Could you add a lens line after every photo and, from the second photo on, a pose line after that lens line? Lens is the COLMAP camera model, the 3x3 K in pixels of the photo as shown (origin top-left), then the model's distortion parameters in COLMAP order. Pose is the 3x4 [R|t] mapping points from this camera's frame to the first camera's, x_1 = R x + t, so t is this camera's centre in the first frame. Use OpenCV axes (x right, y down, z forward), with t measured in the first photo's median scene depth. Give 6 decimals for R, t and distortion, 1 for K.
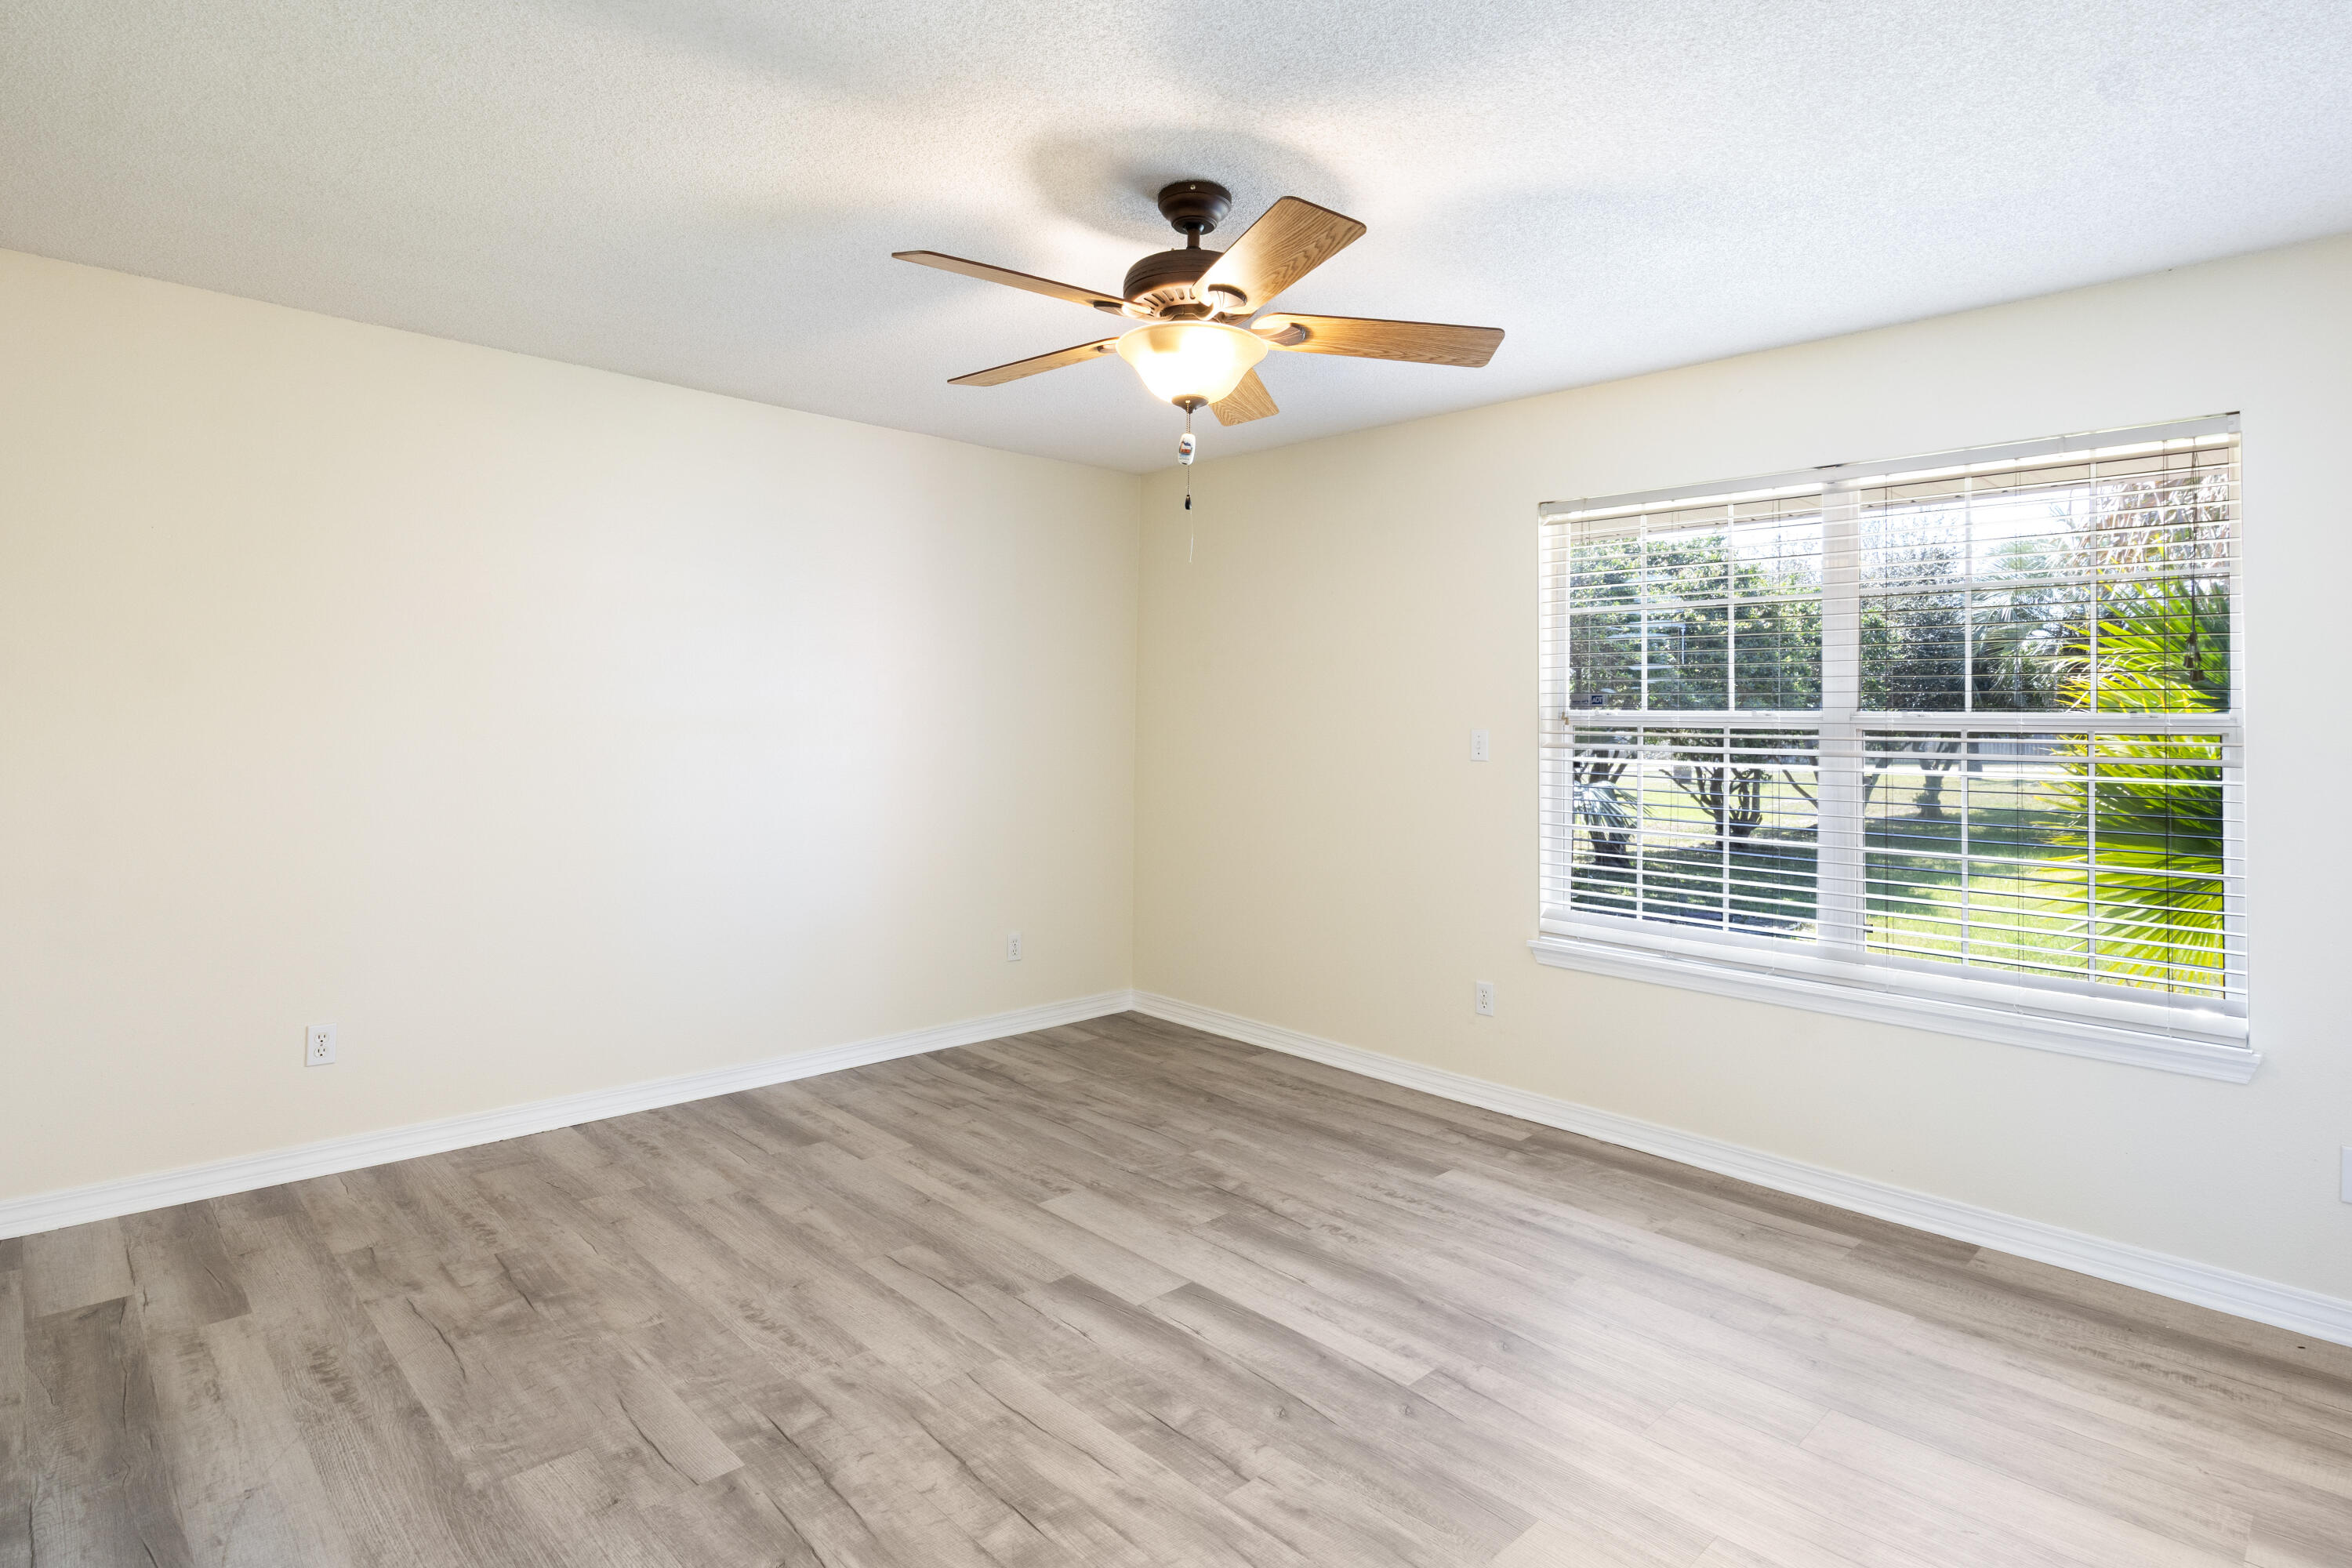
lens RADIAL K [[1217.6, 0, 1181.6], [0, 1217.6, 780.9], [0, 0, 1]] dist [-0.009518, 0.000750]
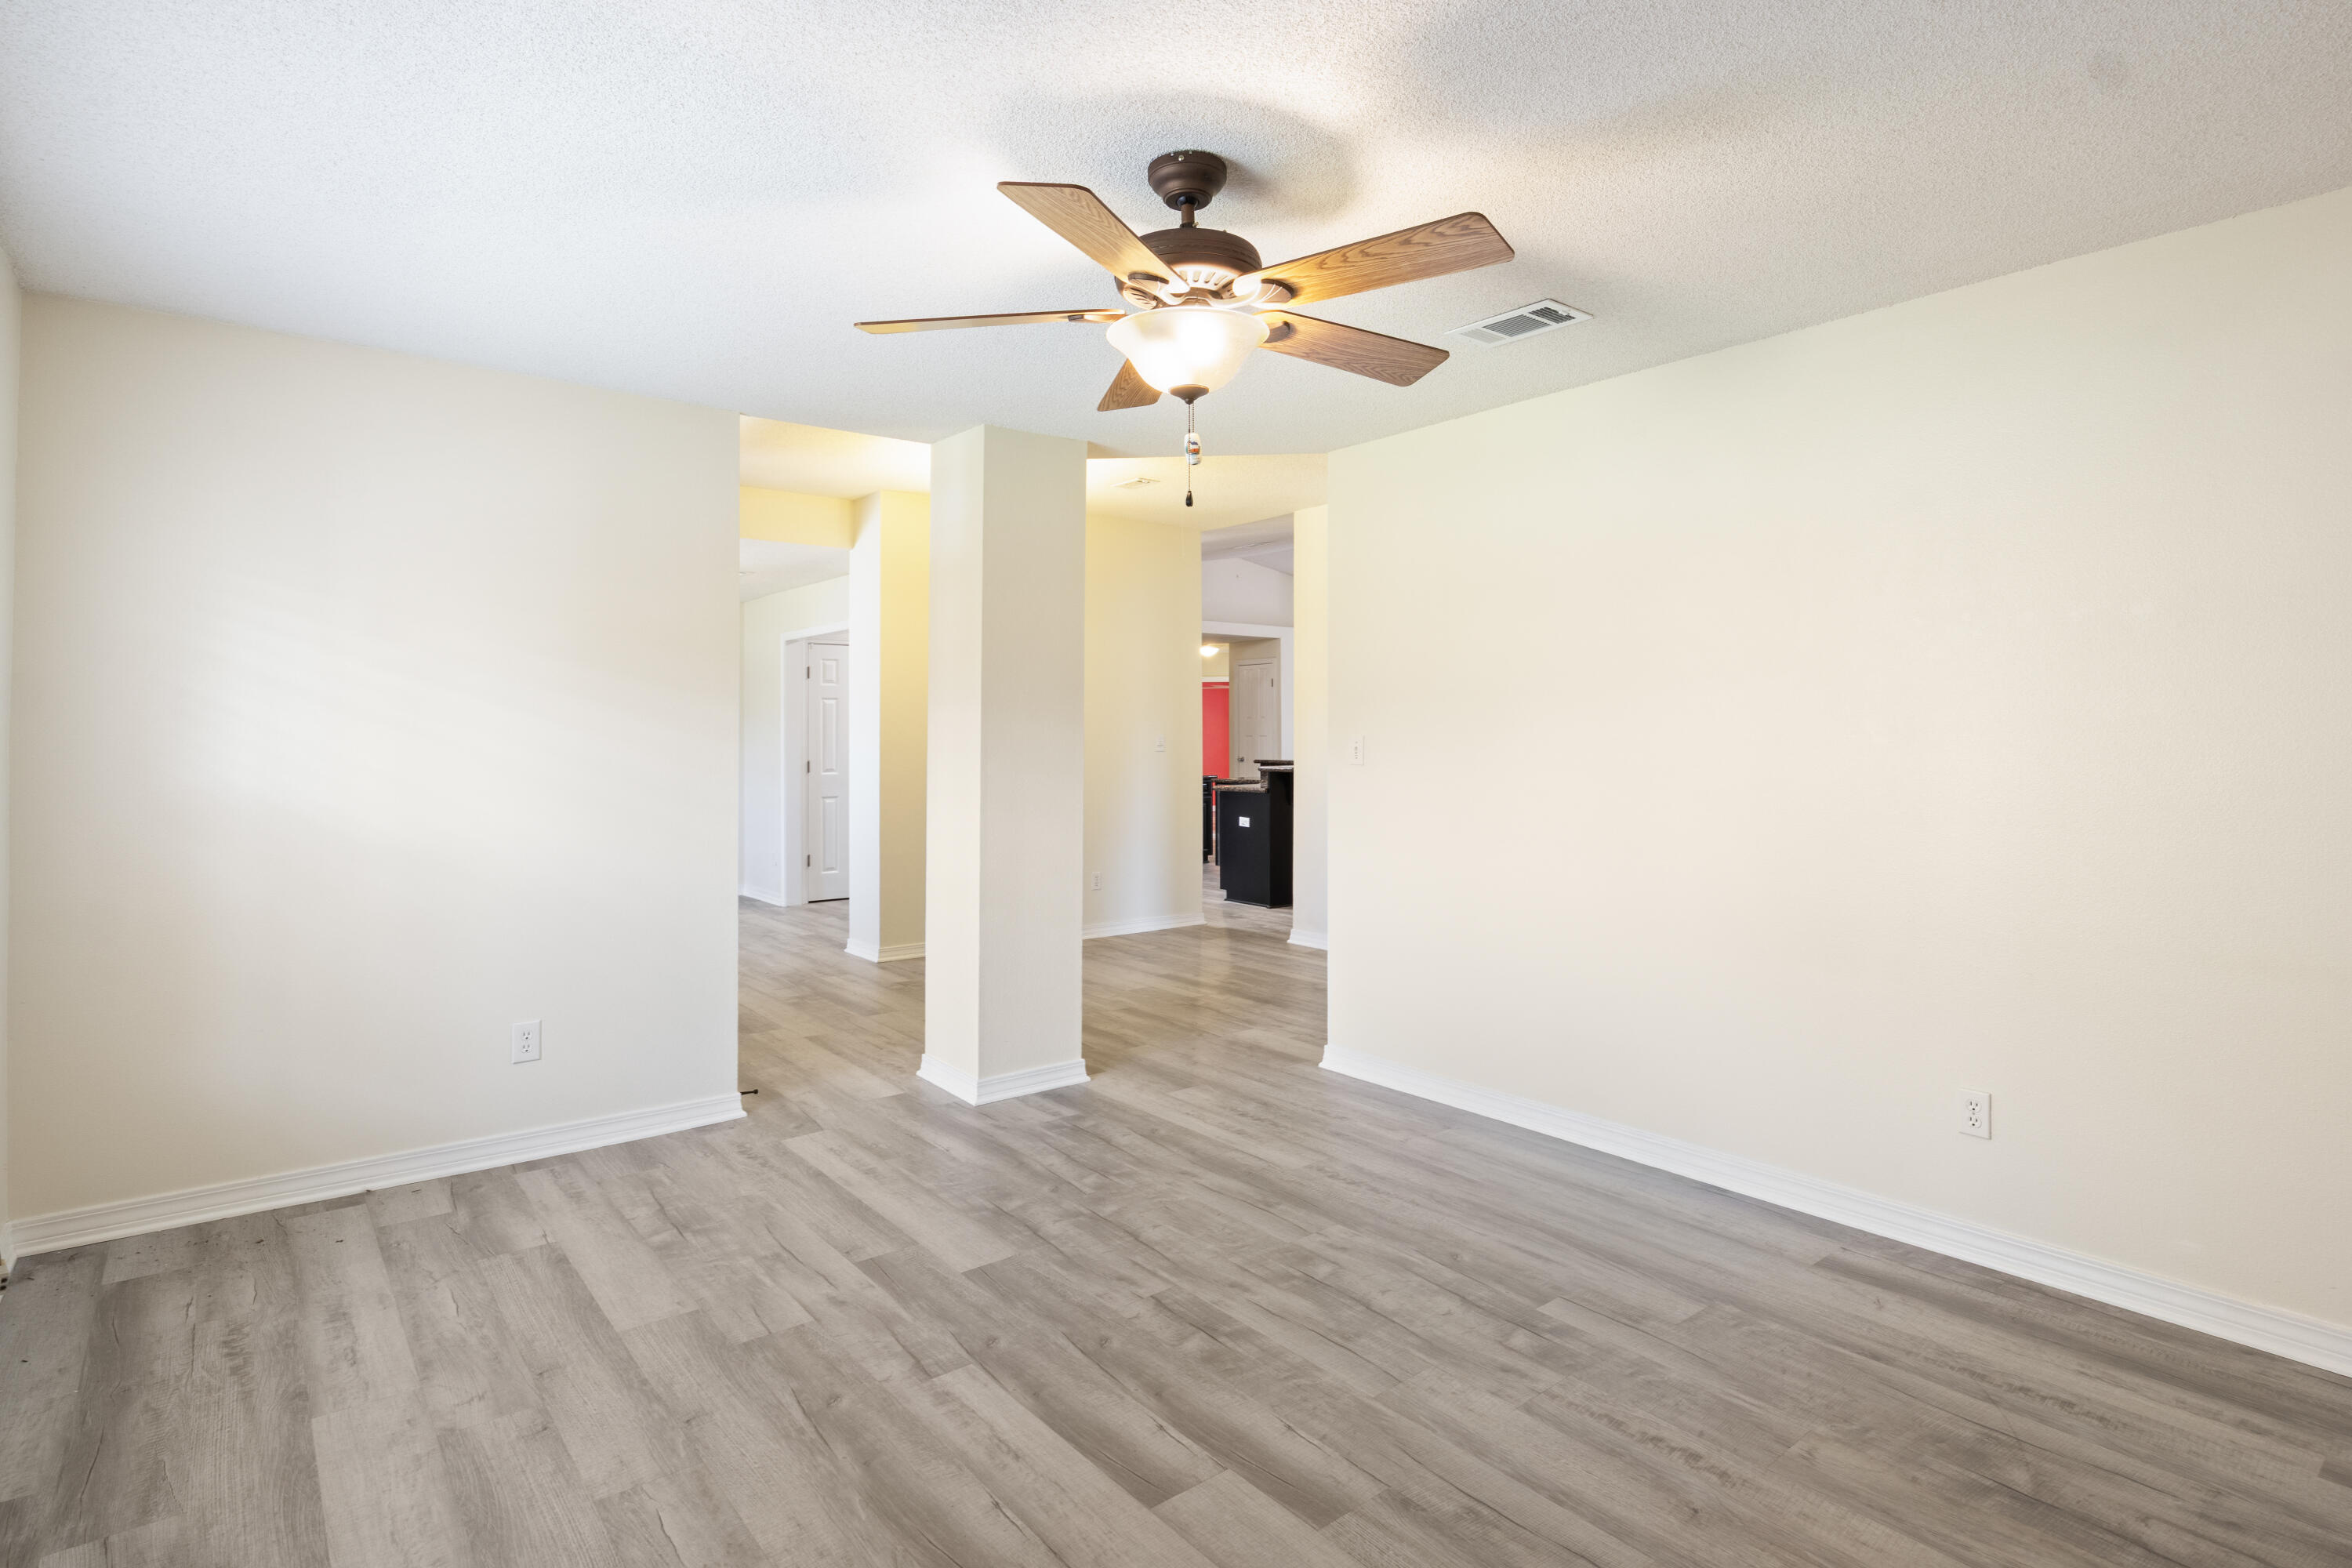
lens RADIAL K [[1217.6, 0, 1189.8], [0, 1217.6, 775.4], [0, 0, 1]] dist [-0.009518, 0.000750]
pose [[-0.995947, -0.018873, 0.087940, -0.081540], [-0.012210, 0.997056, 0.075699, -0.087440], [-0.089110, 0.074318, -0.993245, 1.969518]]
